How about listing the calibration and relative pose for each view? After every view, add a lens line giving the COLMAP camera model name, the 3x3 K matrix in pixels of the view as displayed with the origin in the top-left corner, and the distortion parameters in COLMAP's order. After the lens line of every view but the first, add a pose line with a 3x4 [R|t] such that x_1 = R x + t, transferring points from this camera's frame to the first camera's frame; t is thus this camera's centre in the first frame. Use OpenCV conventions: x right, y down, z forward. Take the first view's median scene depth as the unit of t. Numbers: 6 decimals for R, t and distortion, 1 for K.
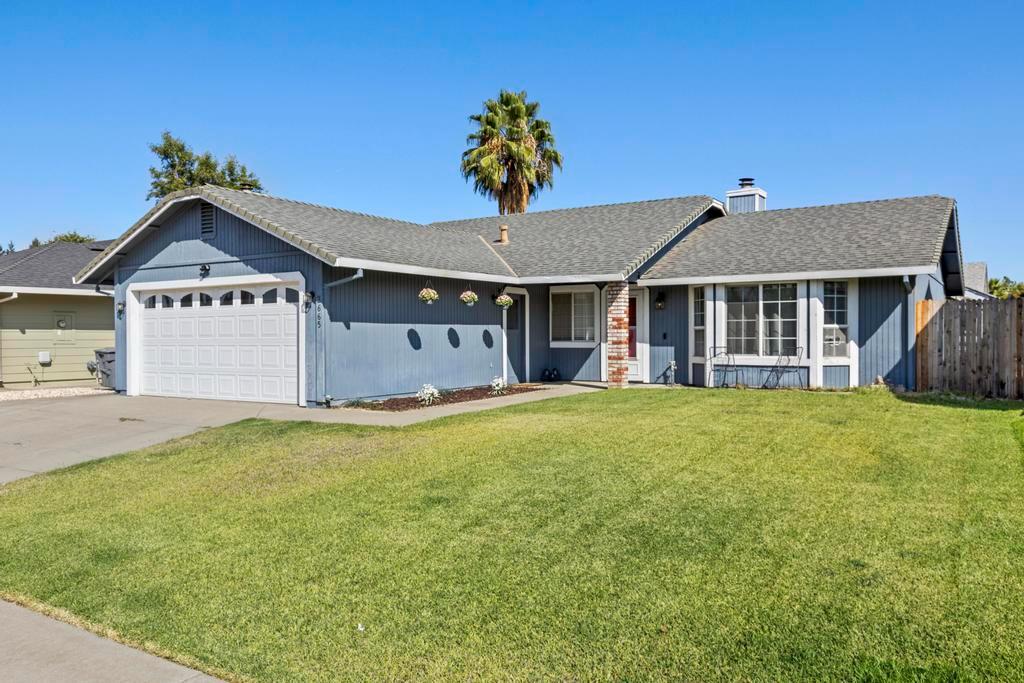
lens RADIAL K [[768.1, 0, 516.1], [0, 768.1, 343.5], [0, 0, 1]] dist [-0.003740, -0.006590]
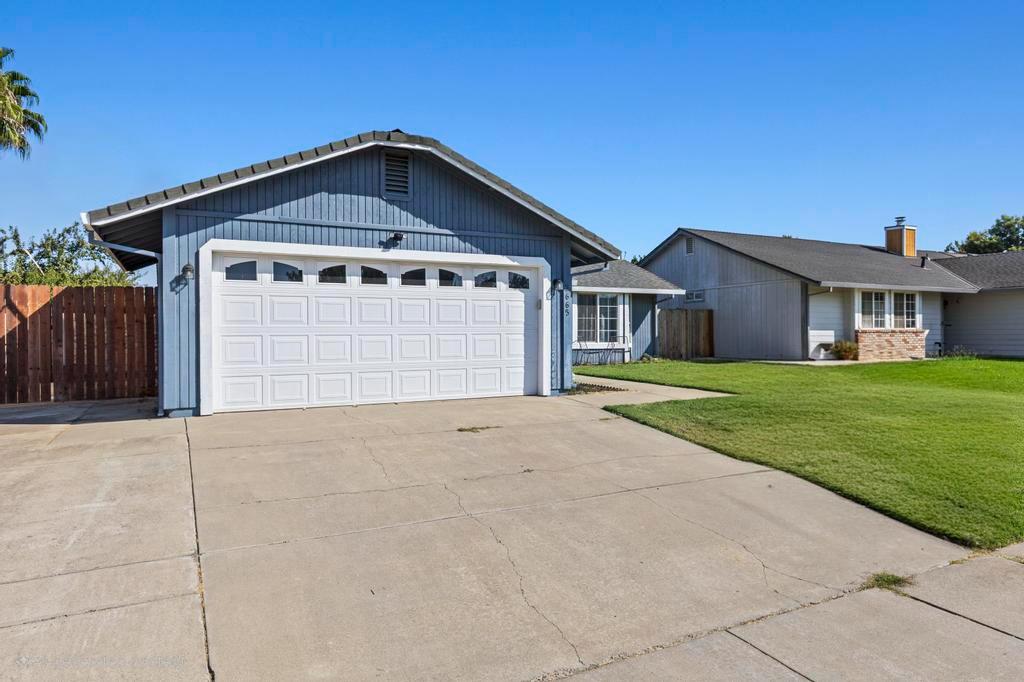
lens RADIAL K [[648.9, 0, 510.5], [0, 648.9, 335.1], [0, 0, 1]] dist [-0.000163, 0.004354]
pose [[0.504325, 0.000100, 0.863514, -0.834479], [0.009804, 0.999935, -0.005842, 0.007543], [-0.863458, 0.011412, 0.504291, 0.508480]]
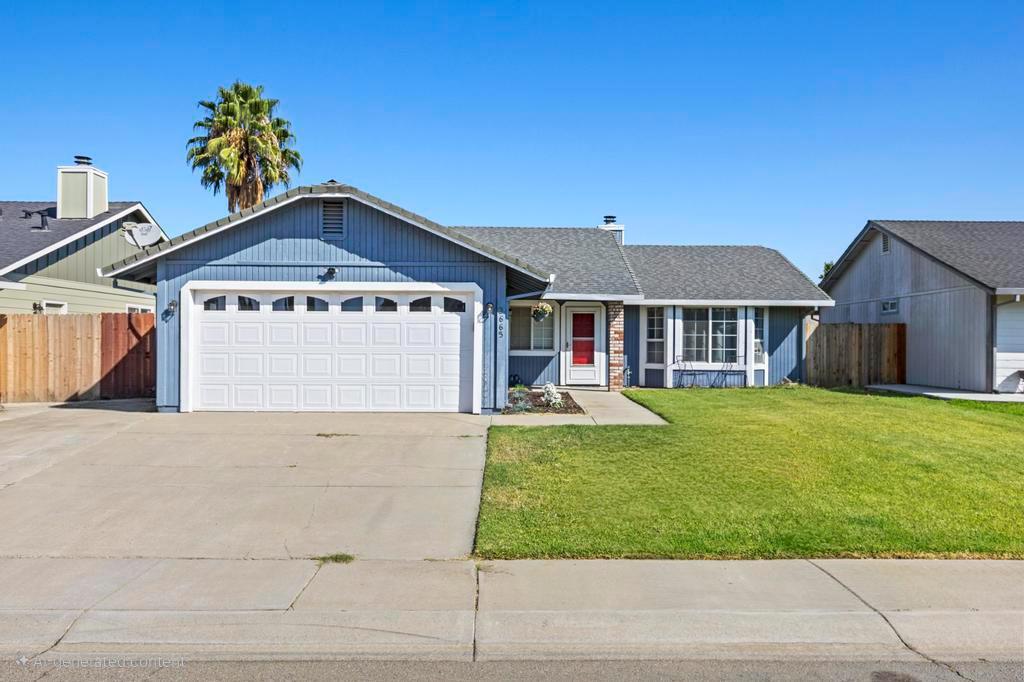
lens RADIAL K [[768.1, 0, 510.3], [0, 768.1, 345.4], [0, 0, 1]] dist [-0.003740, -0.006590]
pose [[0.843974, 0.008535, 0.536316, -0.651768], [-0.005805, 0.999960, -0.006779, -0.002299], [-0.536353, 0.002608, 0.843990, 0.085648]]
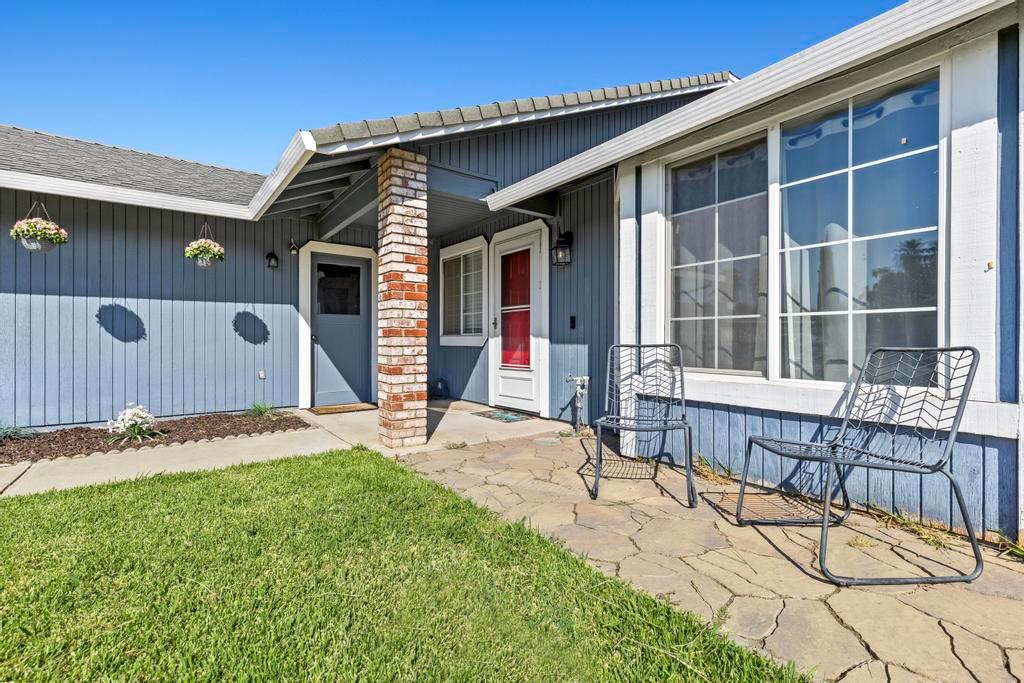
lens RADIAL K [[465.7, 0, 509.0], [0, 465.7, 339.6], [0, 0, 1]] dist [0.011667, -0.000766]
pose [[0.931009, 0.003993, -0.364975, 0.286493], [-0.008701, 0.999899, -0.011258, 0.004988], [0.364893, 0.013657, 0.930949, 0.791429]]
